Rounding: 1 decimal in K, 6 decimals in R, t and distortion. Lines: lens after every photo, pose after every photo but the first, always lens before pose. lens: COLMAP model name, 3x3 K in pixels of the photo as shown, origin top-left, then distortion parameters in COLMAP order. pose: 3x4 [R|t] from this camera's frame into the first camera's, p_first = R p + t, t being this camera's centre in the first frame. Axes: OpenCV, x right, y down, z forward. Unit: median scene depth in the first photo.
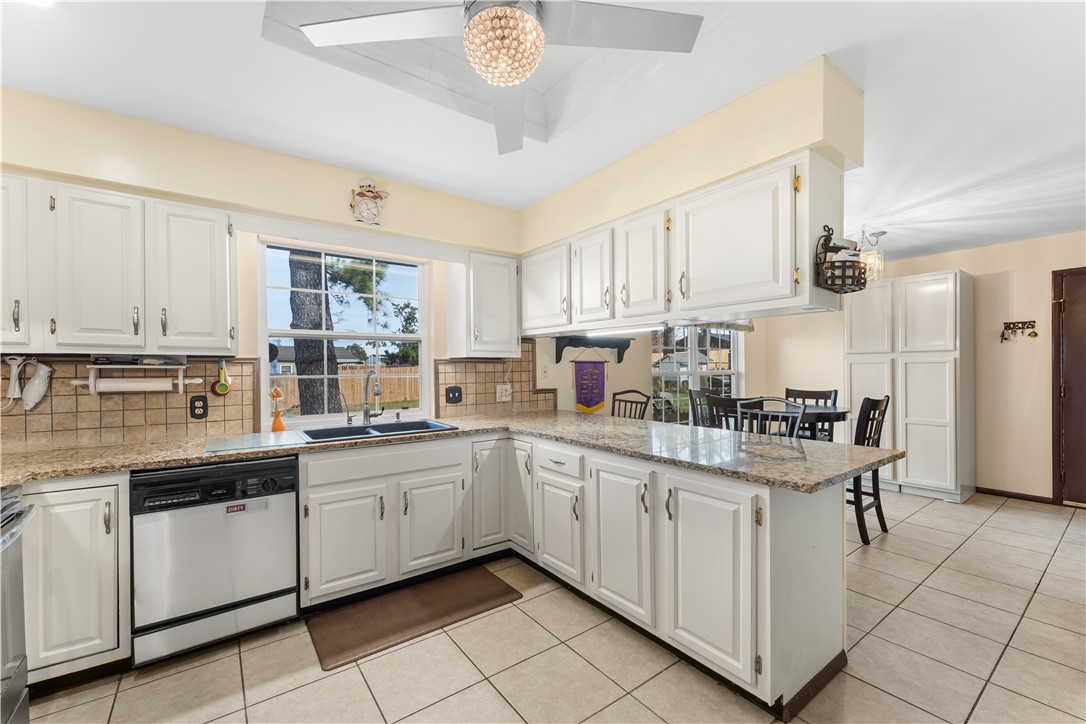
lens RADIAL K [[441.5, 0, 536.7], [0, 441.5, 373.6], [0, 0, 1]] dist [0.000057, 0.000118]
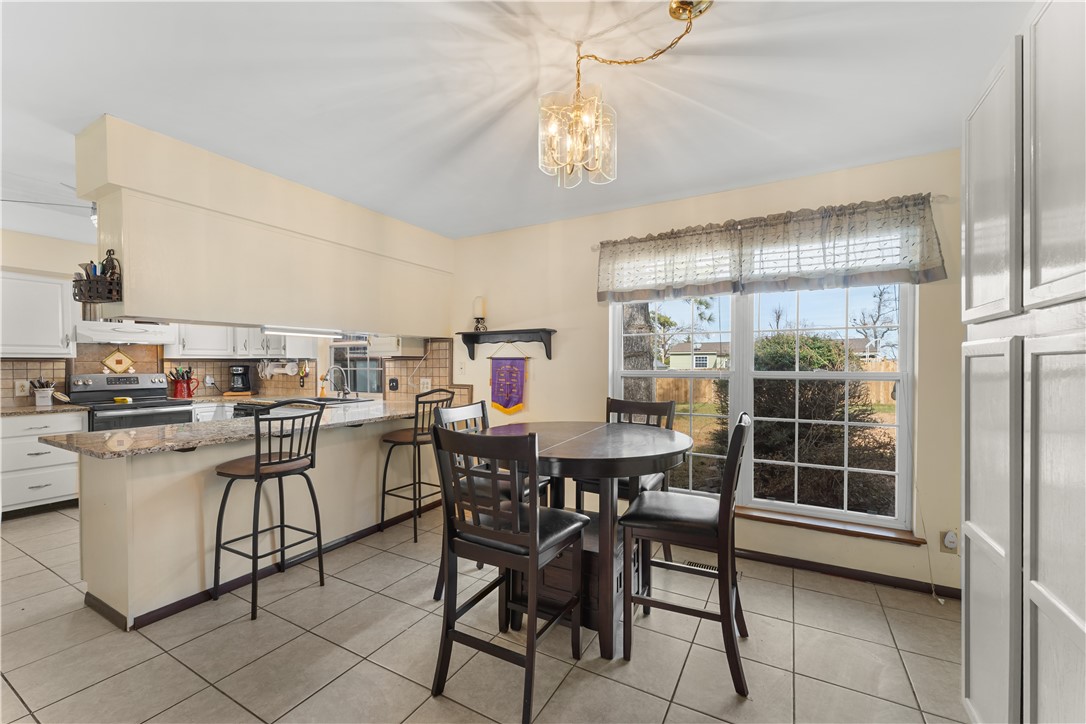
lens RADIAL K [[441.5, 0, 537.6], [0, 441.5, 372.4], [0, 0, 1]] dist [0.000057, 0.000118]
pose [[0.417957, 0.023308, -0.908168, 1.467213], [-0.013701, 0.999719, 0.019352, -0.023796], [0.908363, 0.004354, 0.418159, 1.015791]]
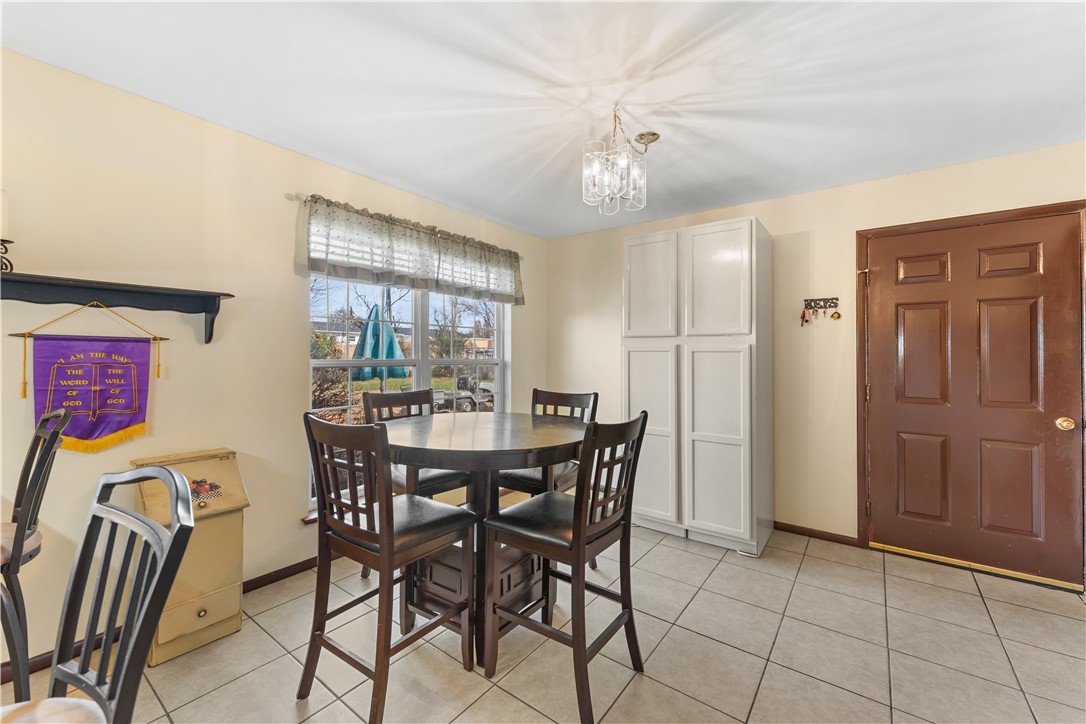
lens RADIAL K [[441.5, 0, 540.0], [0, 441.5, 351.8], [0, 0, 1]] dist [0.000057, 0.000118]
pose [[0.954840, 0.015980, 0.296690, 0.634820], [-0.010731, 0.999756, -0.019313, -0.012668], [-0.296926, 0.015257, 0.954779, 0.650210]]
